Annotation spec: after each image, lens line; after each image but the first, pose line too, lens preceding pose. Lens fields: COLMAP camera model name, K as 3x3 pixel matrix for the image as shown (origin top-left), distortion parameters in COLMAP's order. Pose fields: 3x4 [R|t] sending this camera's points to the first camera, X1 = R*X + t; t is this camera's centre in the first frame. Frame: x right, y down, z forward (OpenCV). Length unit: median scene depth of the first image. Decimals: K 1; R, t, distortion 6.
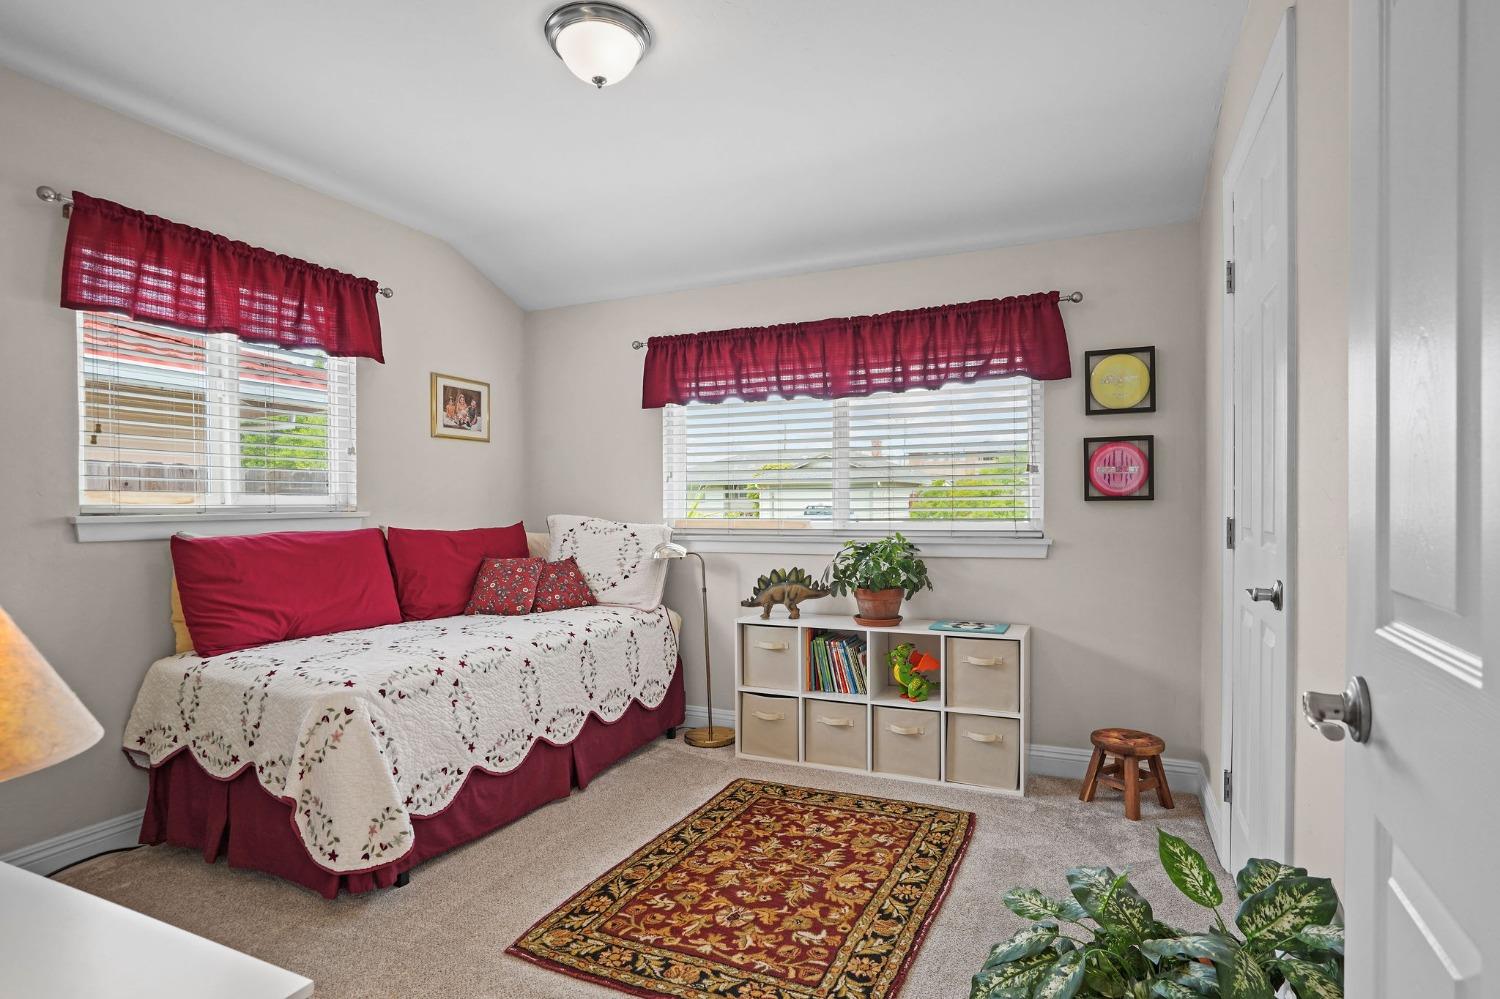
lens RADIAL K [[761.2, 0, 750.0], [0, 761.2, 499.5], [0, 0, 1]] dist [-0.039548, 0.026561]
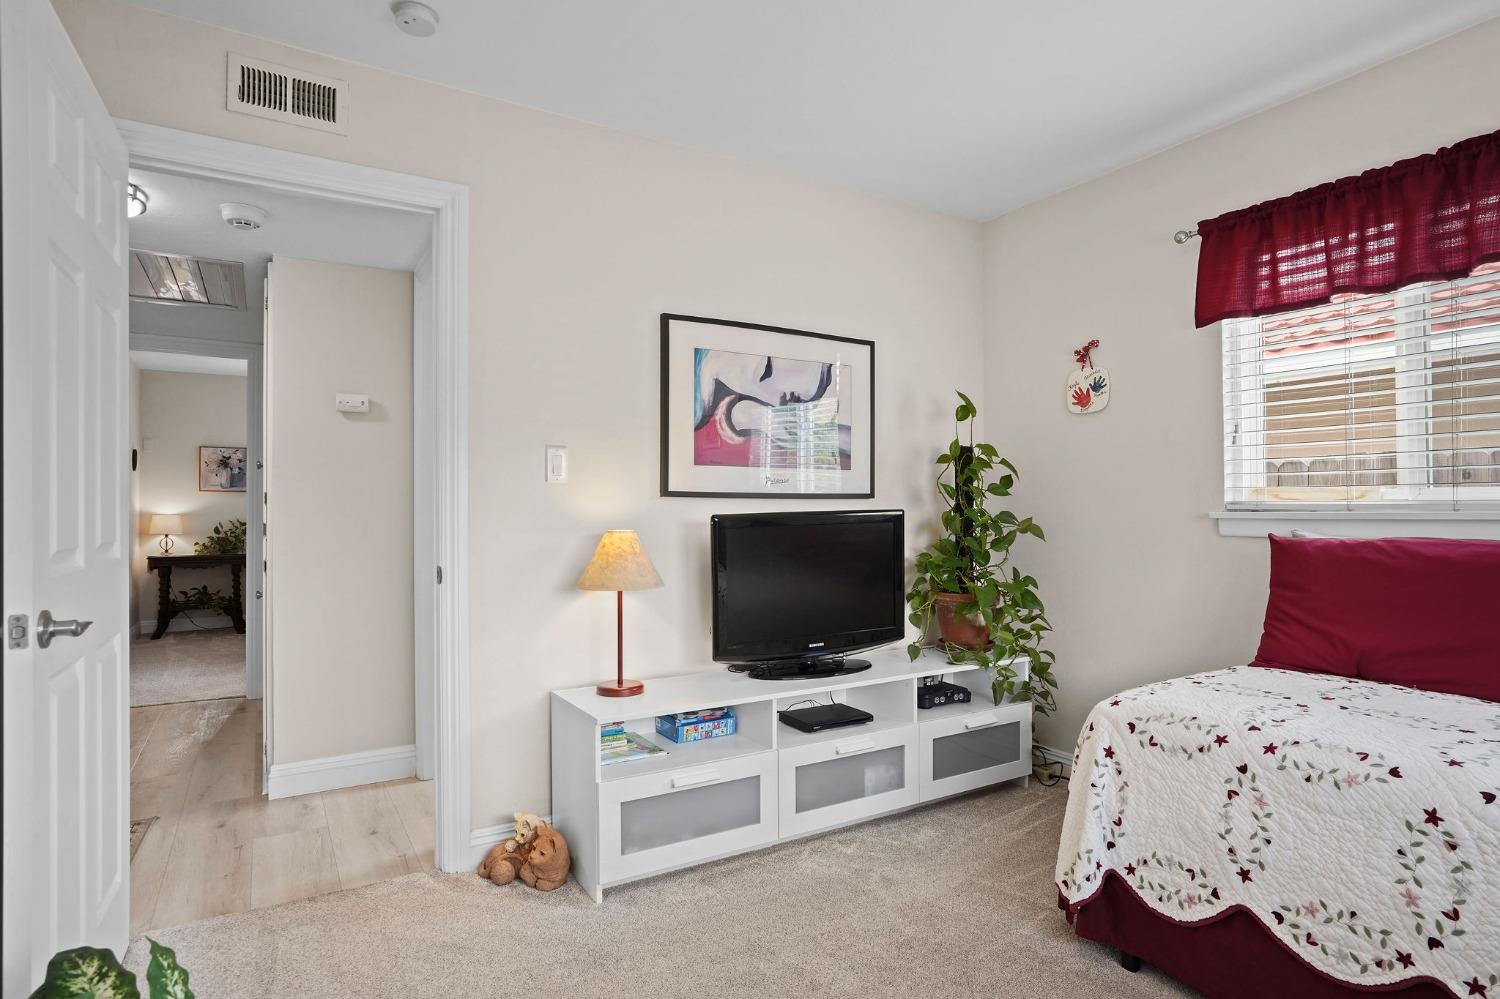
lens RADIAL K [[800.8, 0, 750.0], [0, 800.8, 499.5], [0, 0, 1]] dist [-0.004543, 0.001173]
pose [[-0.554589, -0.000549, -0.832125, 0.422176], [0.012216, 0.999887, -0.008801, 0.005600], [0.832035, -0.015046, -0.554519, 0.991853]]
